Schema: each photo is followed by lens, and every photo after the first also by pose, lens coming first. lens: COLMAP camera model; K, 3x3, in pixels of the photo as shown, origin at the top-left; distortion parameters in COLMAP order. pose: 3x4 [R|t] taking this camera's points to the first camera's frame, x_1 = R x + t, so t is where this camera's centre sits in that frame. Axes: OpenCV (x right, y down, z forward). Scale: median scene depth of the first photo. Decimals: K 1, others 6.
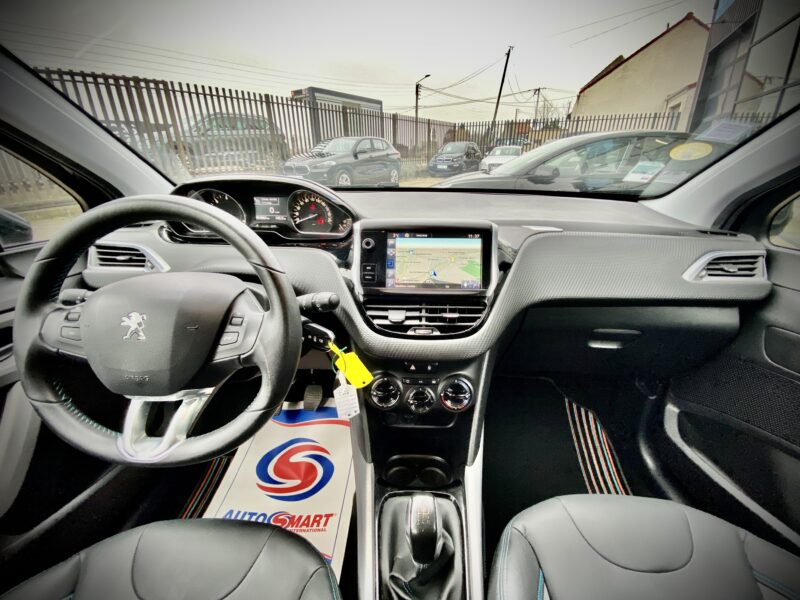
lens RADIAL K [[321.7, 0, 403.5], [0, 321.7, 300.2], [0, 0, 1]] dist [0.025485, -0.021914]
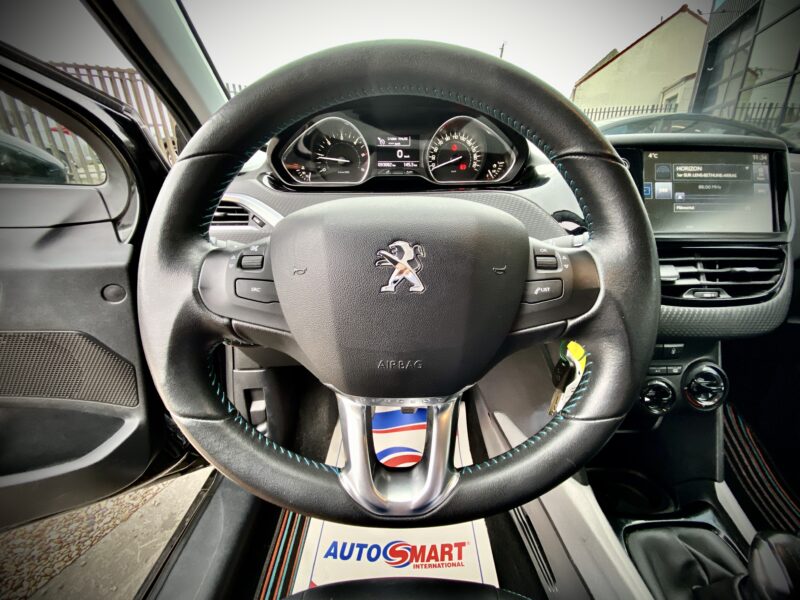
lens RADIAL K [[322.8, 0, 402.7], [0, 322.8, 301.8], [0, 0, 1]] dist [0.016772, -0.018209]
pose [[0.999540, -0.025094, 0.017019, -0.468388], [0.025008, 0.999673, 0.005268, 0.074516], [-0.017146, -0.004840, 0.999841, 0.263697]]
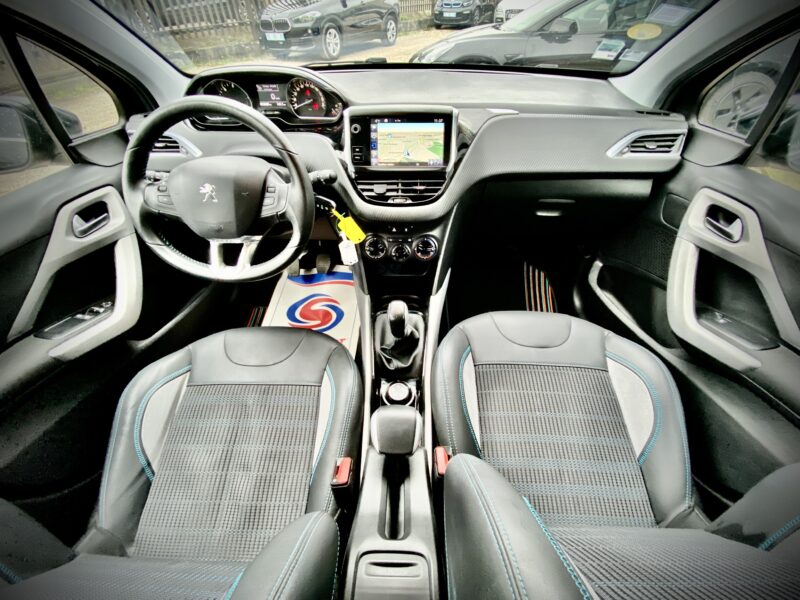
lens RADIAL K [[322.8, 0, 402.7], [0, 322.8, 301.8], [0, 0, 1]] dist [0.016772, -0.018209]
pose [[0.999825, -0.009504, -0.016134, 0.073825], [0.014328, 0.943030, 0.332399, 0.037969], [0.012056, -0.332572, 0.943001, -0.357307]]
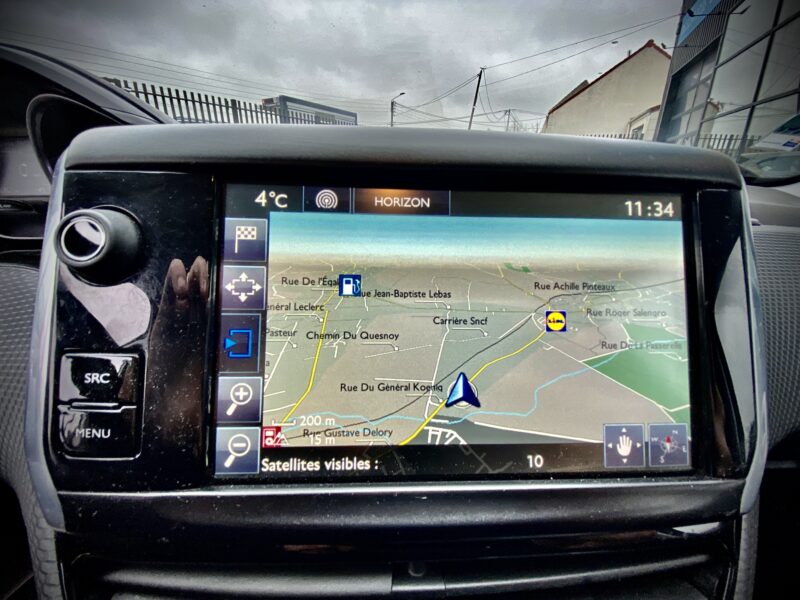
lens RADIAL K [[321.0, 0, 402.2], [0, 321.0, 297.1], [0, 0, 1]] dist [0.027452, -0.025790]
pose [[0.997614, -0.003991, 0.068924, 0.034742], [0.007416, 0.998746, -0.049506, -0.108019], [-0.068640, 0.049899, 0.996393, 0.655389]]
